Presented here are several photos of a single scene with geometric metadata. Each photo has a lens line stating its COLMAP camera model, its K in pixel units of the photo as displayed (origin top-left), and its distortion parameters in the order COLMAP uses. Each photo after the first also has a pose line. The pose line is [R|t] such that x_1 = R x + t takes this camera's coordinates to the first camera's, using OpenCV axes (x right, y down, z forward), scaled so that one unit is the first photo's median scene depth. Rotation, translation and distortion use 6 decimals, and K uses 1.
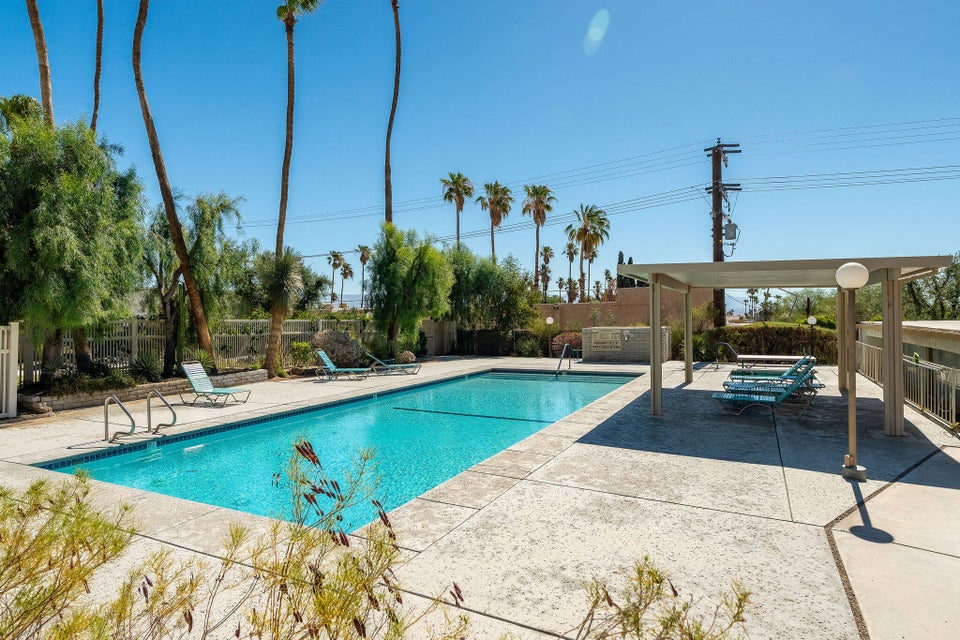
lens RADIAL K [[542.6, 0, 478.3], [0, 542.6, 318.8], [0, 0, 1]] dist [0.001180, 0.001524]
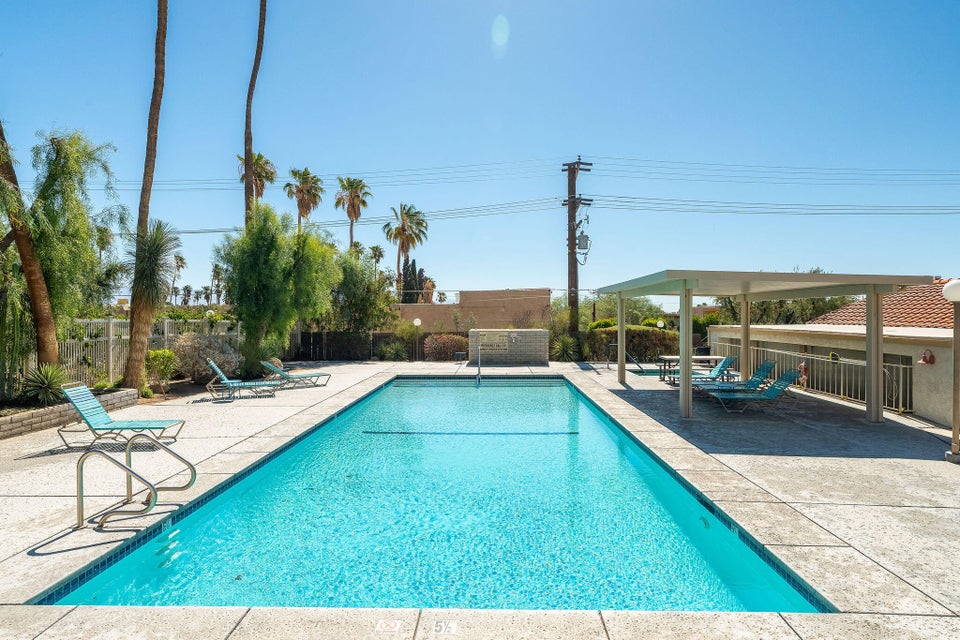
lens RADIAL K [[542.6, 0, 480.8], [0, 542.6, 319.3], [0, 0, 1]] dist [0.001180, 0.001524]
pose [[0.901257, 0.009118, 0.433188, -0.194532], [-0.009246, 0.999956, -0.001811, -0.001098], [-0.433186, -0.002373, 0.901302, 0.101489]]
